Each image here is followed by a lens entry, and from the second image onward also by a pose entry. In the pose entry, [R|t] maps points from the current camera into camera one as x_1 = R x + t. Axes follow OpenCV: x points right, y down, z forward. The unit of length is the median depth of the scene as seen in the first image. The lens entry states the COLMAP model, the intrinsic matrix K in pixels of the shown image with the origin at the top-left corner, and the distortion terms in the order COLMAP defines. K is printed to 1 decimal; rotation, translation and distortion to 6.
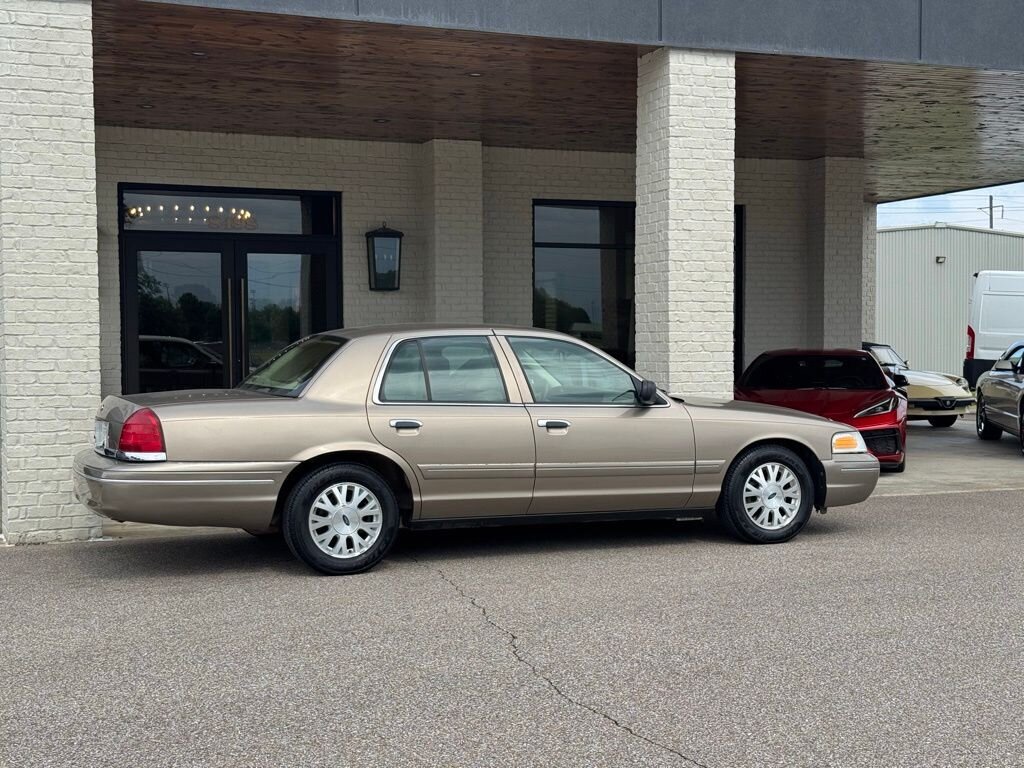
lens RADIAL K [[1431.9, 0, 515.6], [0, 1431.9, 390.8], [0, 0, 1]] dist [0.137809, 0.000000]
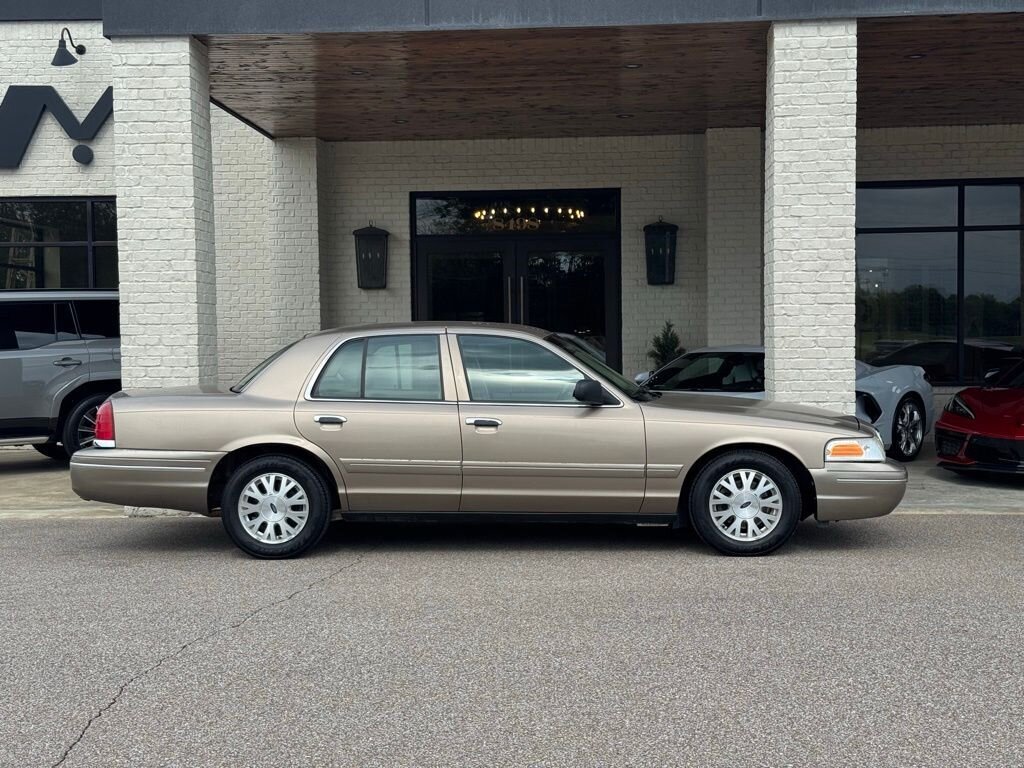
lens RADIAL K [[1431.9, 0, 511.4], [0, 1431.9, 391.7], [0, 0, 1]] dist [0.137809, 0.000000]
pose [[0.901236, 0.012204, -0.433157, 0.363144], [-0.008943, 0.999914, 0.009565, -0.006045], [0.433236, -0.004747, 0.901268, 0.081753]]
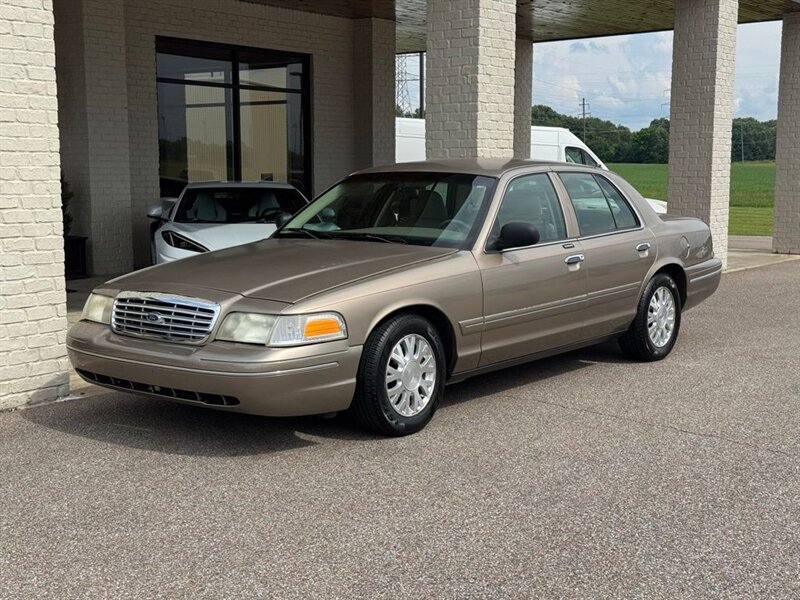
lens RADIAL K [[1118.7, 0, 405.9], [0, 1118.7, 298.7], [0, 0, 1]] dist [0.137809, 0.000000]
pose [[0.866200, -0.053386, 0.496837, -0.390128], [0.013250, 0.996381, 0.083964, -0.011859], [-0.499521, -0.066147, 0.863773, 0.261866]]
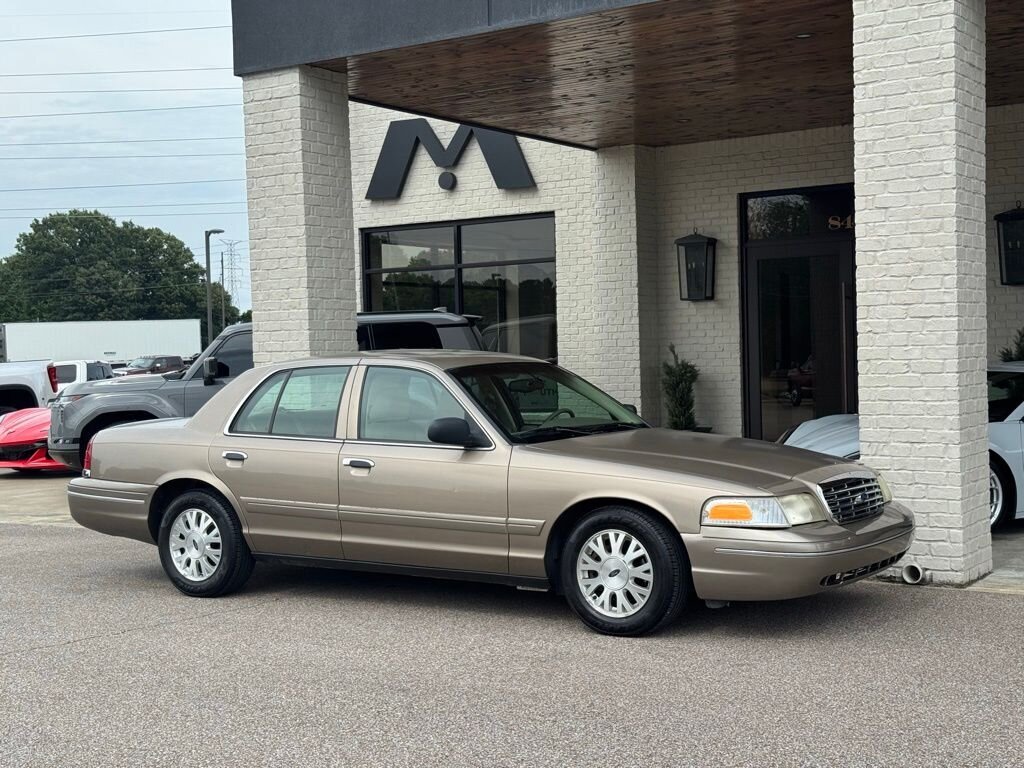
lens RADIAL K [[1431.9, 0, 516.8], [0, 1431.9, 388.9], [0, 0, 1]] dist [0.137809, 0.000000]
pose [[0.560879, 0.013822, -0.827783, 0.637622], [-0.007003, 0.999904, 0.011951, -0.027243], [0.827868, -0.000906, 0.560922, 0.435238]]
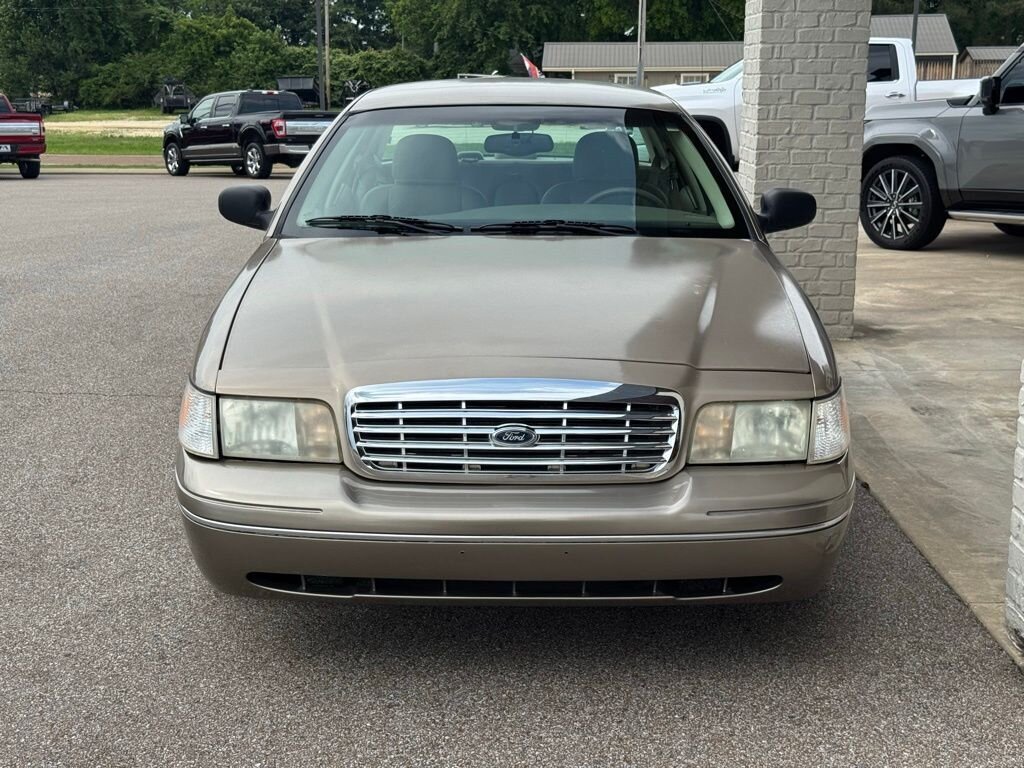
lens RADIAL K [[1431.9, 0, 507.7], [0, 1431.9, 381.8], [0, 0, 1]] dist [0.137809, 0.000000]
pose [[-0.378501, 0.195652, -0.904686, 0.454419], [-0.030182, 0.974276, 0.223330, -0.047884], [0.925109, 0.111836, -0.362859, 1.022214]]
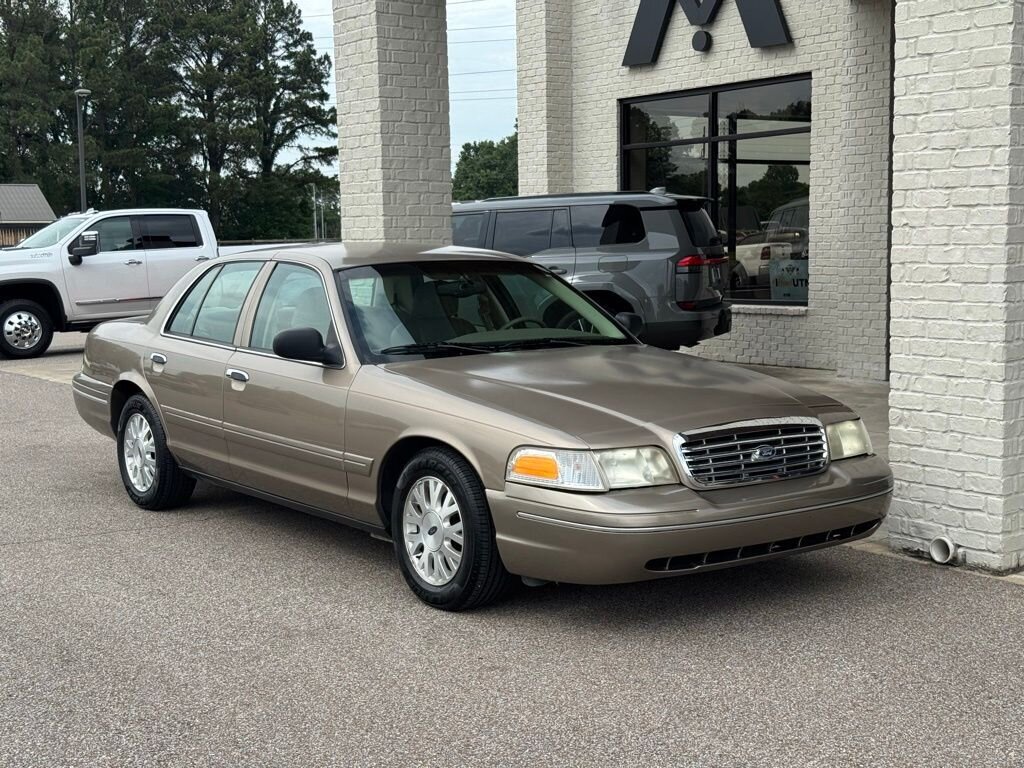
lens RADIAL K [[1431.9, 0, 507.2], [0, 1431.9, 387.7], [0, 0, 1]] dist [0.137809, 0.000000]
pose [[0.242251, 0.103543, -0.964673, 0.629533], [-0.019452, 0.994607, 0.101871, -0.040895], [0.970019, -0.005914, 0.242959, 0.724212]]
